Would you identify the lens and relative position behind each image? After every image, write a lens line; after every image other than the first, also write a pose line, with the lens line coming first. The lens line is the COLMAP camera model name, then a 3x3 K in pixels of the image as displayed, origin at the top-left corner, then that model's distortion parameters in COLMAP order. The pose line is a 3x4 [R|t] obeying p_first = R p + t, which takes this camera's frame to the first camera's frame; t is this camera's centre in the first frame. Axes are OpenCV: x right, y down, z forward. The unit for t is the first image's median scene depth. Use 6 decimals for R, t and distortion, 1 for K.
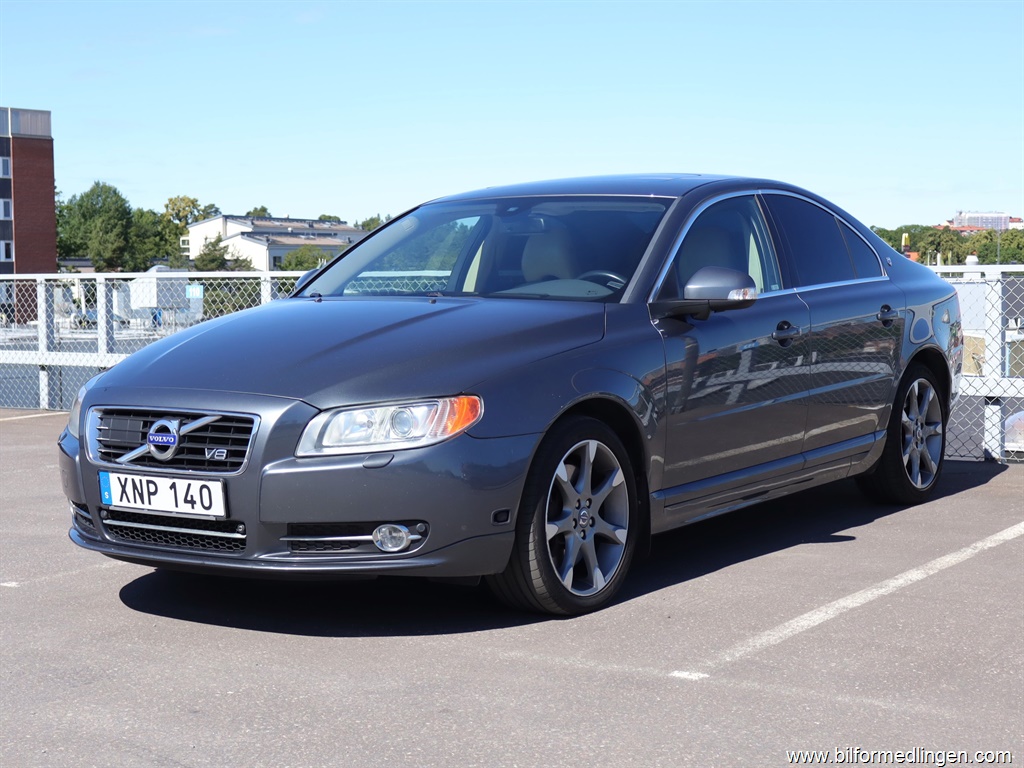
lens RADIAL K [[1836.9, 0, 532.8], [0, 1836.9, 389.2], [0, 0, 1]] dist [-0.049150, 0.000000]
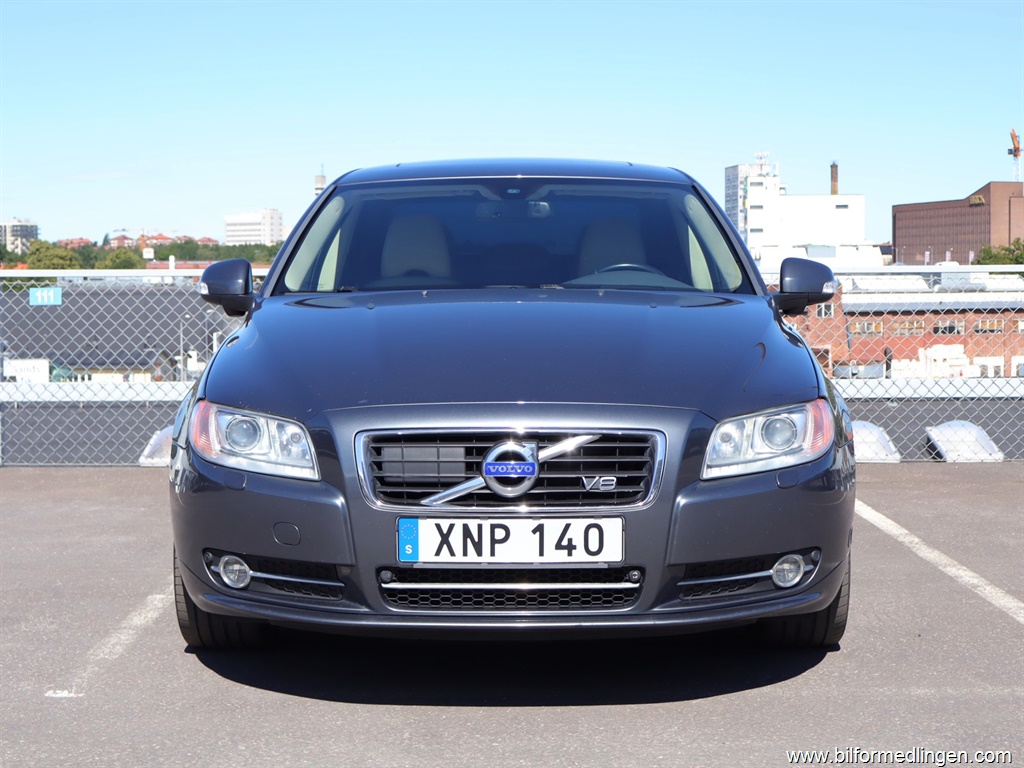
lens RADIAL K [[1836.9, 0, 465.6], [0, 1836.9, 375.0], [0, 0, 1]] dist [-0.049150, 0.000000]
pose [[0.842165, -0.025909, 0.538597, -0.634309], [0.034767, 0.999376, -0.006288, -0.008050], [-0.538098, 0.024021, 0.842540, 0.363583]]
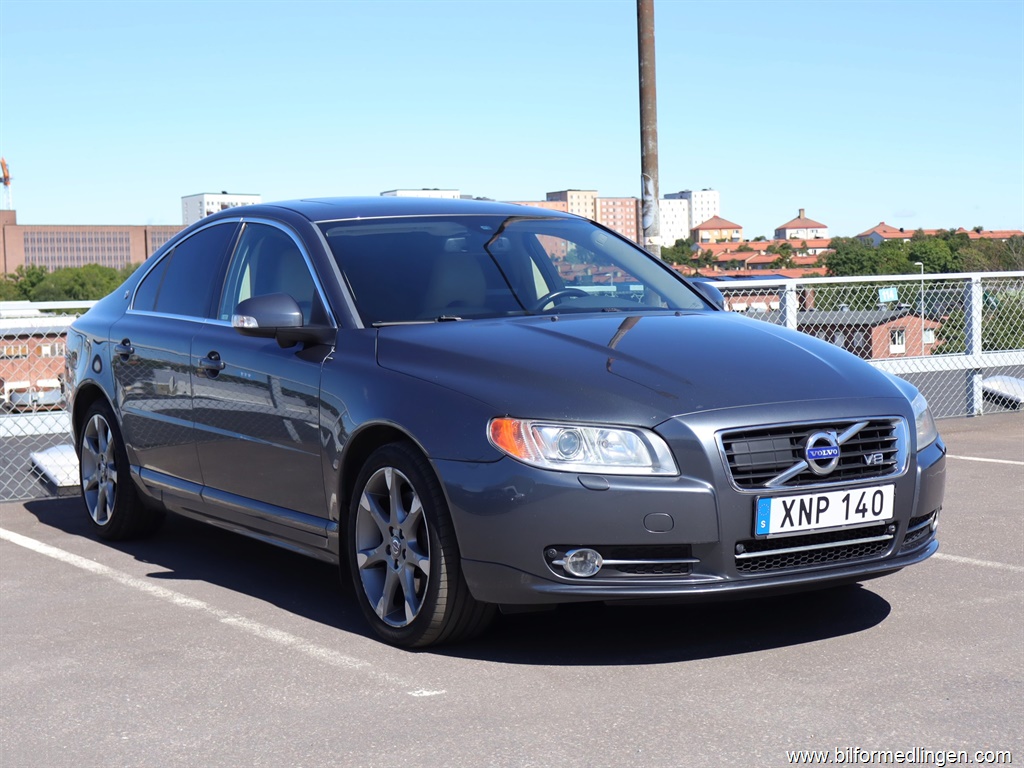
lens RADIAL K [[1836.9, 0, 472.8], [0, 1836.9, 400.2], [0, 0, 1]] dist [-0.049150, 0.000000]
pose [[0.430182, -0.062340, 0.900587, -1.149808], [0.087284, 0.995811, 0.027239, -0.042498], [-0.898513, 0.066889, 0.433821, 0.750831]]
